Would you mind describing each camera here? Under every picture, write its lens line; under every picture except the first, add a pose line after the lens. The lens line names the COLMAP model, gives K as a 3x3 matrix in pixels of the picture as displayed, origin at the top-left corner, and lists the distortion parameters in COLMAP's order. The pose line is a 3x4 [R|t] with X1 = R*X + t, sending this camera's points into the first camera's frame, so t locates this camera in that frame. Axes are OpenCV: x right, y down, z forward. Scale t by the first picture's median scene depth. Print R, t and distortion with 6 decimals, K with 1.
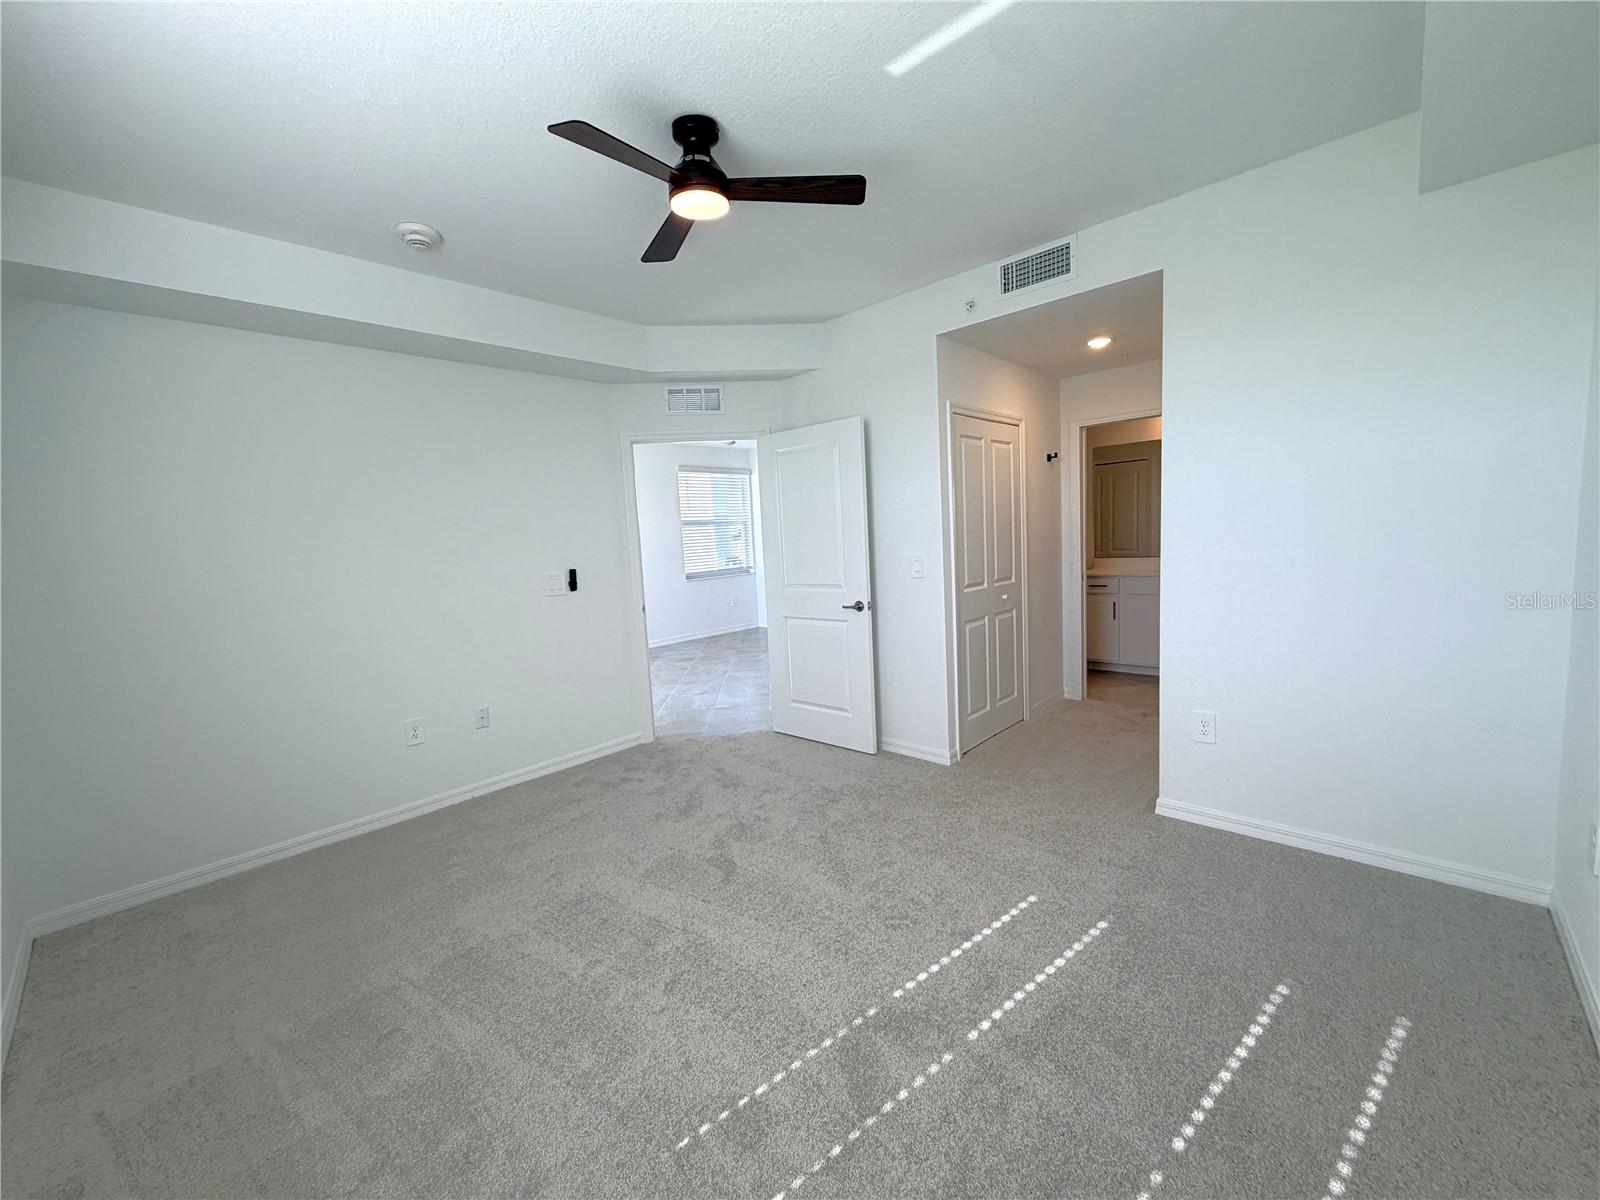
lens RADIAL K [[641.2, 0, 795.4], [0, 641.2, 601.0], [0, 0, 1]] dist [0.003864, -0.000073]
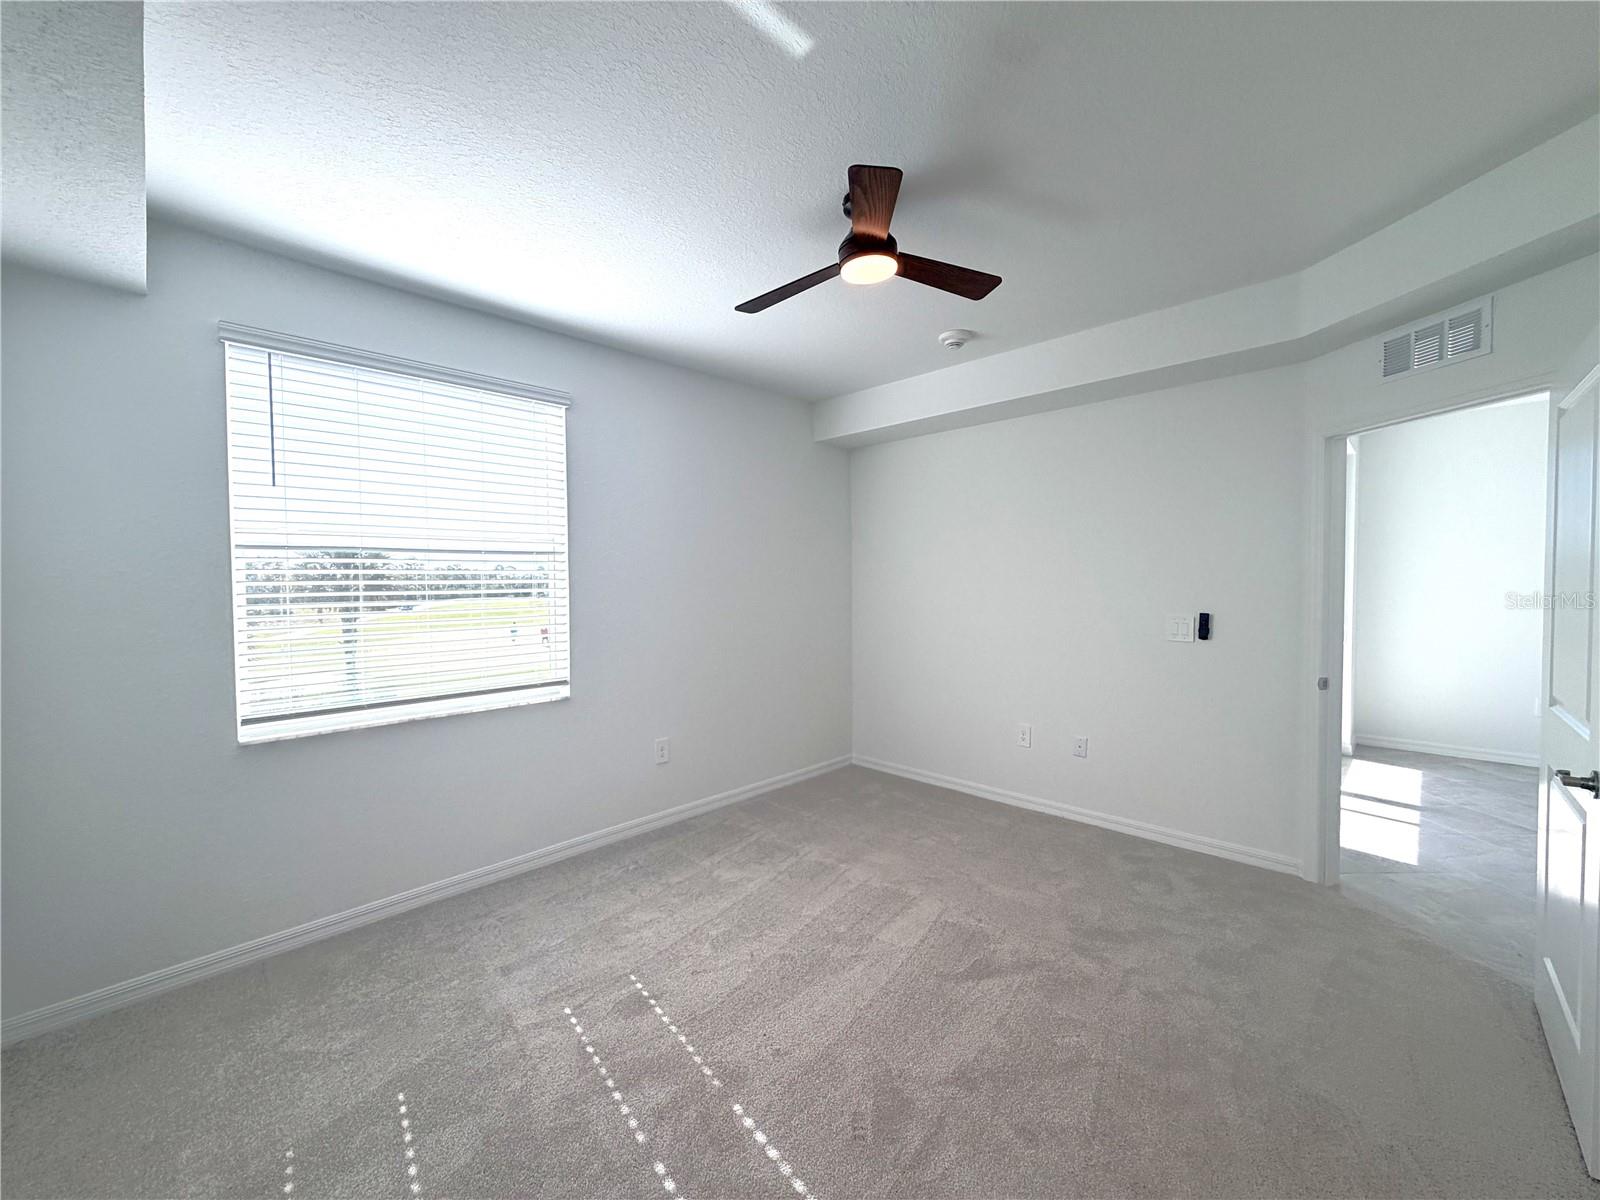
lens RADIAL K [[641.2, 0, 795.1], [0, 641.2, 599.2], [0, 0, 1]] dist [0.003864, -0.000073]
pose [[-0.020075, 0.082348, -0.996401, 0.623735], [-0.097048, 0.991736, 0.083917, -0.111367], [0.995077, 0.098384, -0.011918, 0.639841]]
